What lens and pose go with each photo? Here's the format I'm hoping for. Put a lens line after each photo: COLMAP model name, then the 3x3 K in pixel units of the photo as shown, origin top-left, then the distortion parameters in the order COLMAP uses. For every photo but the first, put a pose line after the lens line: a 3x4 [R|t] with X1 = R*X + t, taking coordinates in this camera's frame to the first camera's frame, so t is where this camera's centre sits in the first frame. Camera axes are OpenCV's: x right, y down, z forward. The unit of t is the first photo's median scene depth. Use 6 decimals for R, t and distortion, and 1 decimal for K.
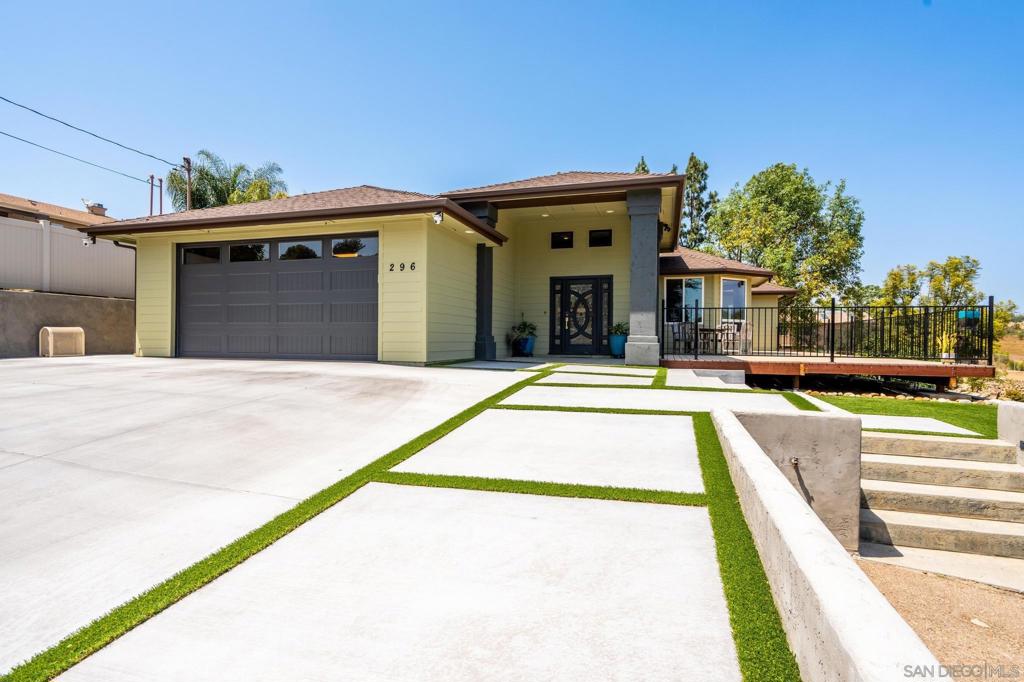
lens RADIAL K [[530.4, 0, 513.6], [0, 530.4, 335.1], [0, 0, 1]] dist [0.000591, 0.000829]
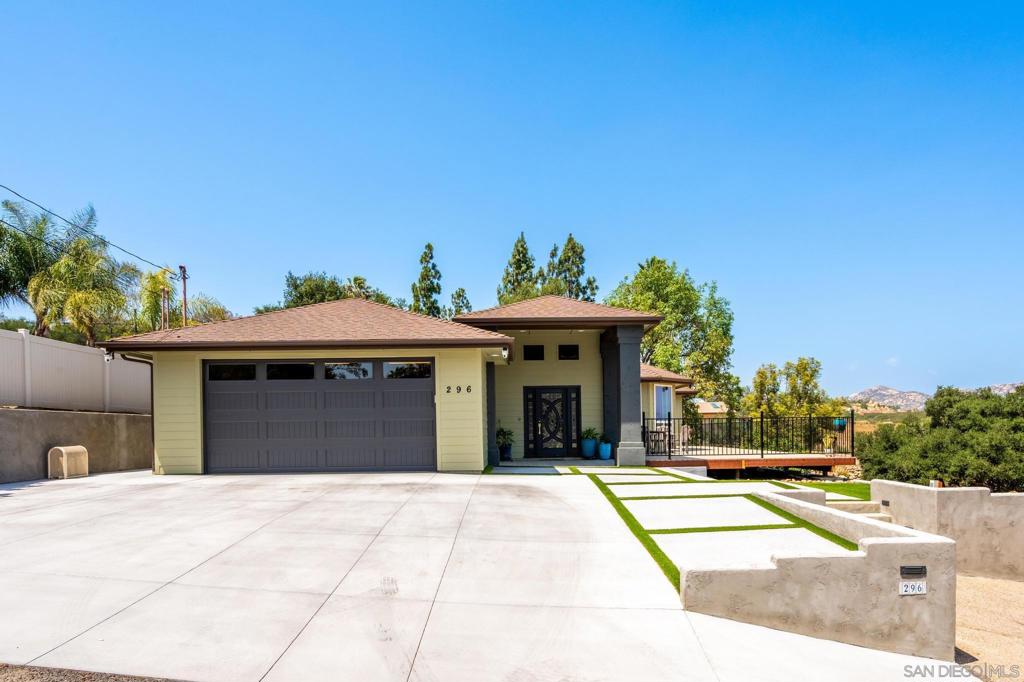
lens RADIAL K [[654.4, 0, 546.9], [0, 654.4, 419.9], [0, 0, 1]] dist [-0.047288, 0.001386]
pose [[0.942101, -0.013728, 0.335048, -0.343596], [0.016108, 0.999861, -0.004324, -0.035016], [-0.334942, 0.009471, 0.942191, -0.282280]]
